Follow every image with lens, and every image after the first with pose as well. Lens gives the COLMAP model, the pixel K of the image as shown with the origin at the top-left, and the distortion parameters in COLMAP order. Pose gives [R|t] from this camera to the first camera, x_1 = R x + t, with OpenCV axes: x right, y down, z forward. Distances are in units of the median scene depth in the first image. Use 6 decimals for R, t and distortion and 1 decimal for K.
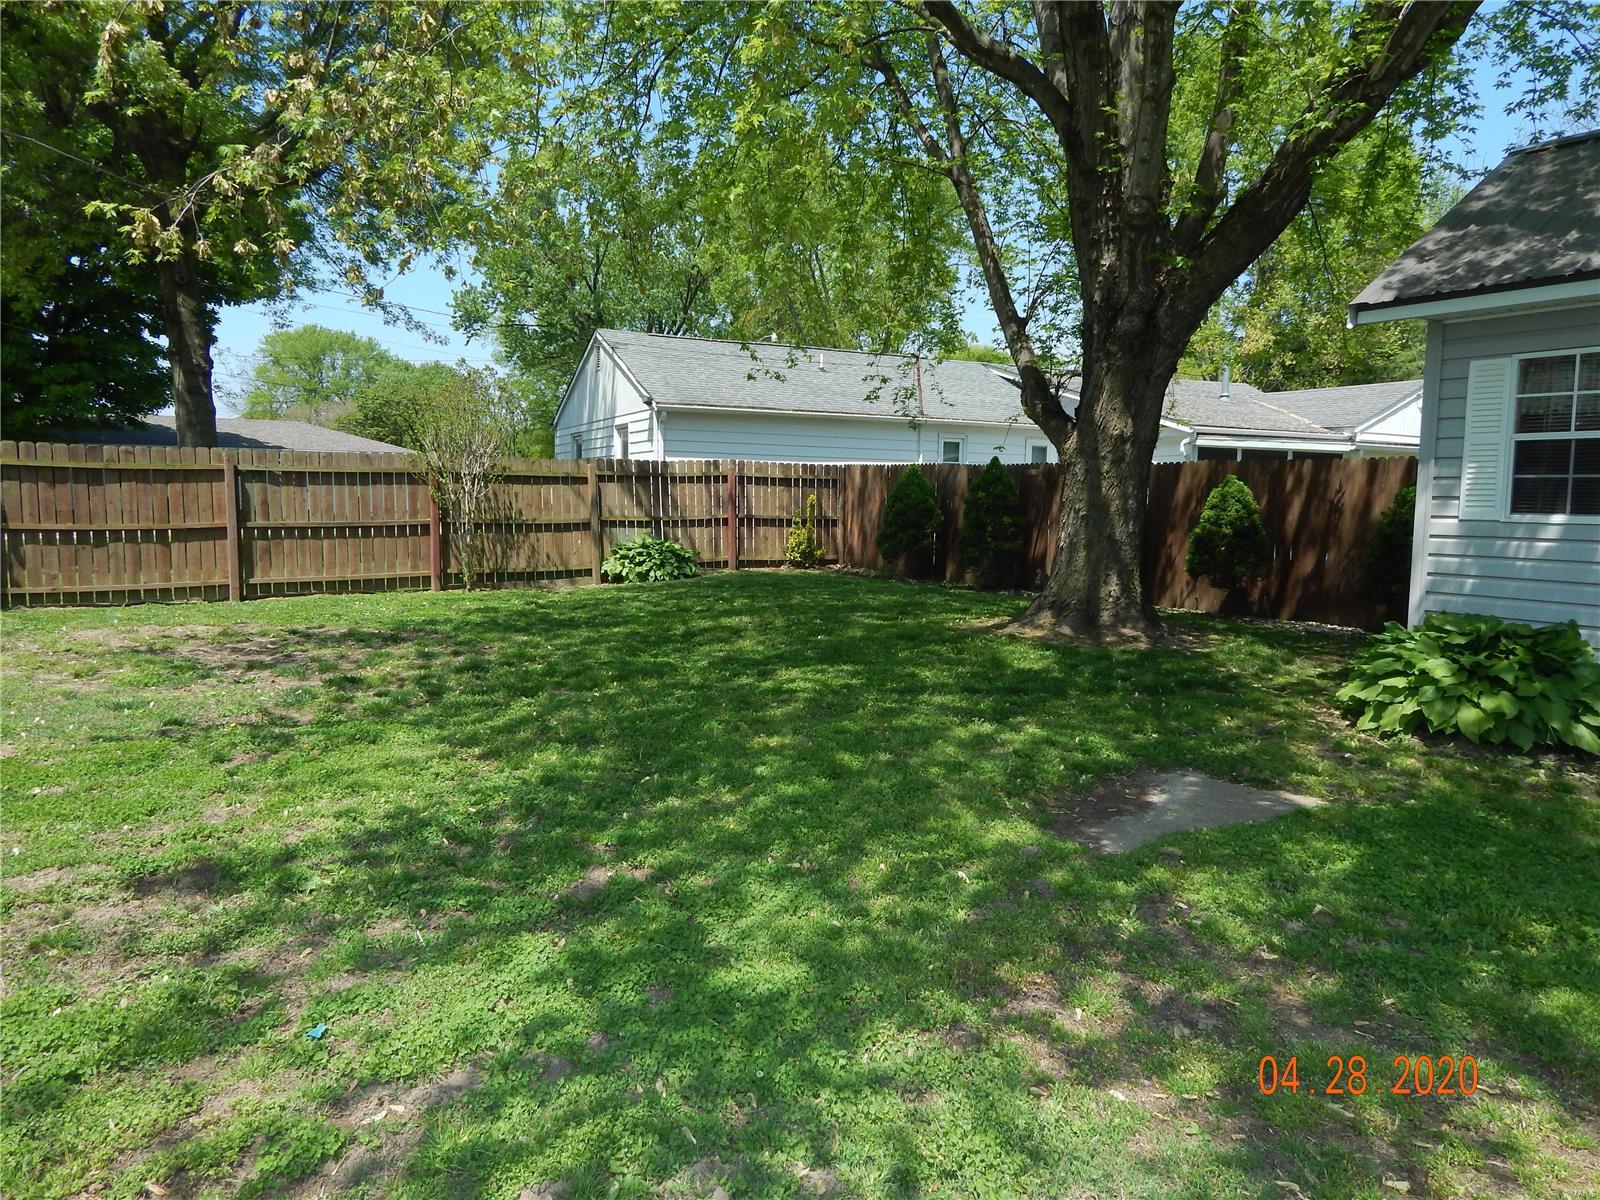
lens RADIAL K [[1048.9, 0, 811.2], [0, 1048.9, 595.6], [0, 0, 1]] dist [0.000050, -0.003336]
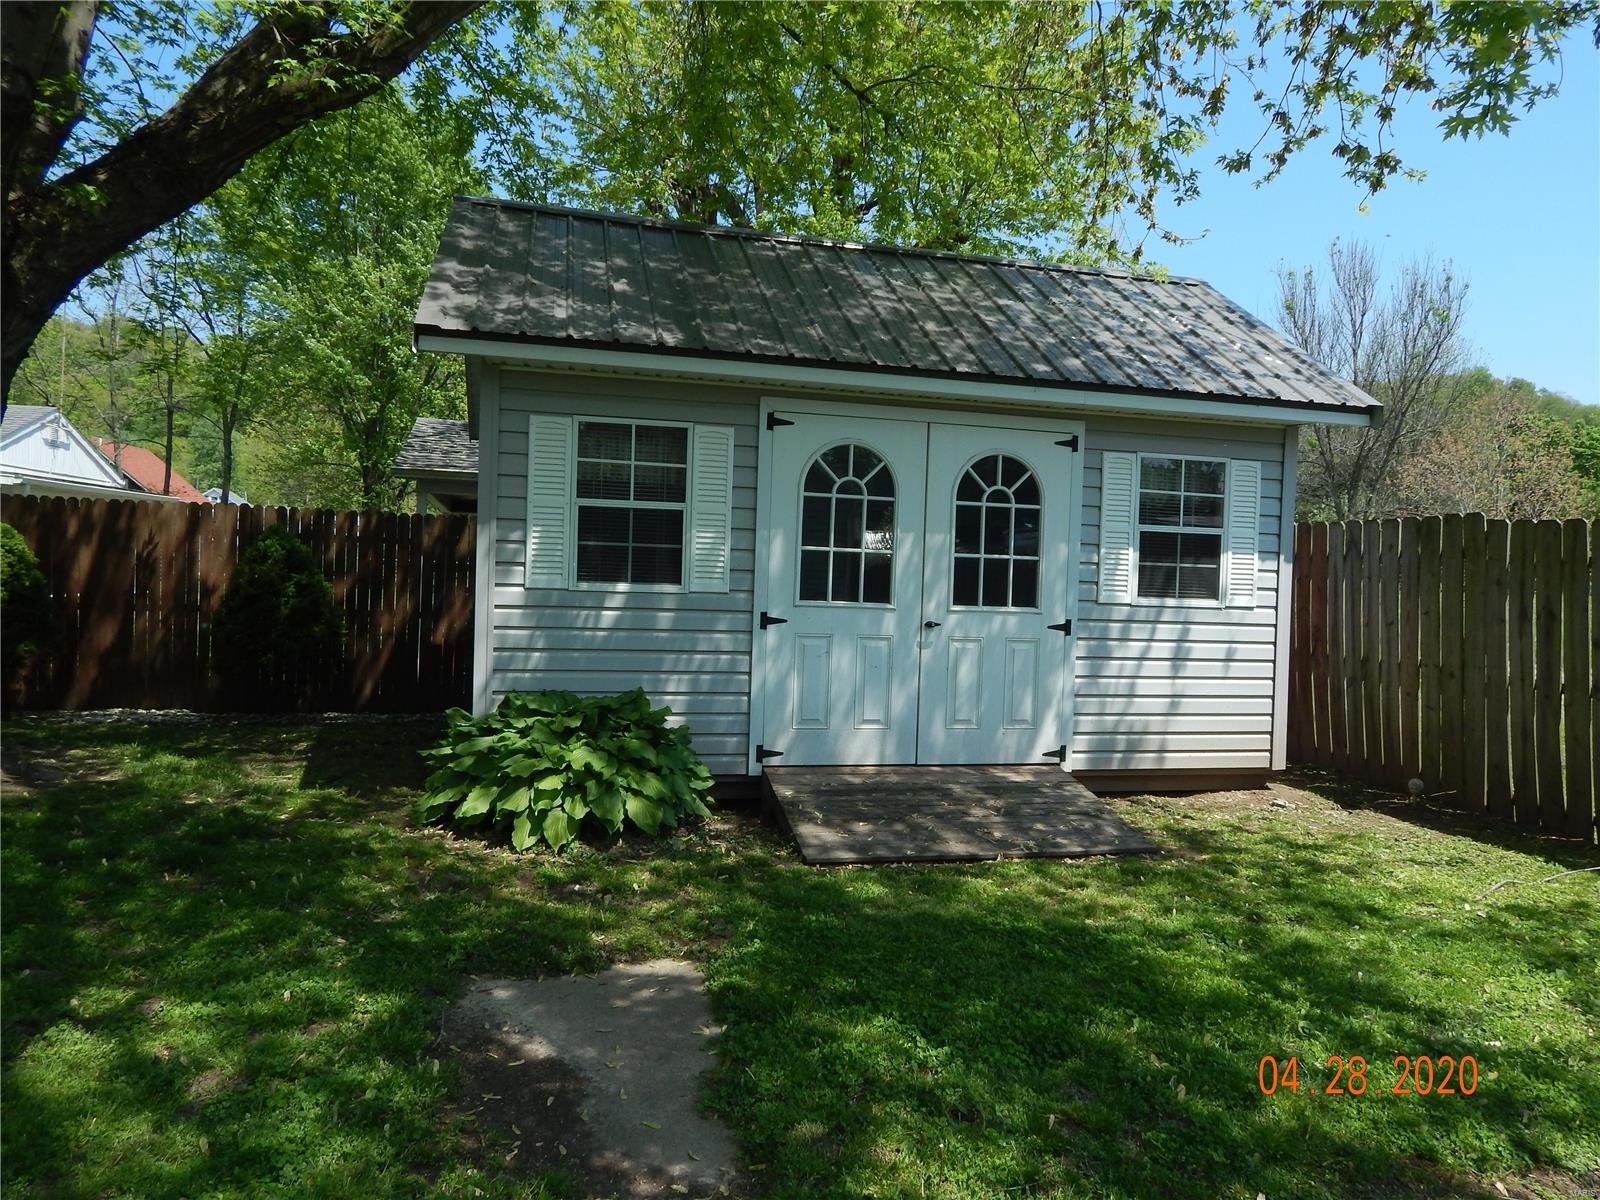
lens RADIAL K [[1048.9, 0, 811.2], [0, 1048.9, 595.6], [0, 0, 1]] dist [0.000050, -0.003336]
pose [[0.346556, -0.020315, 0.937809, -0.153529], [0.061954, 0.998078, -0.001274, -0.051861], [-0.935981, 0.058542, 0.347149, 0.477202]]
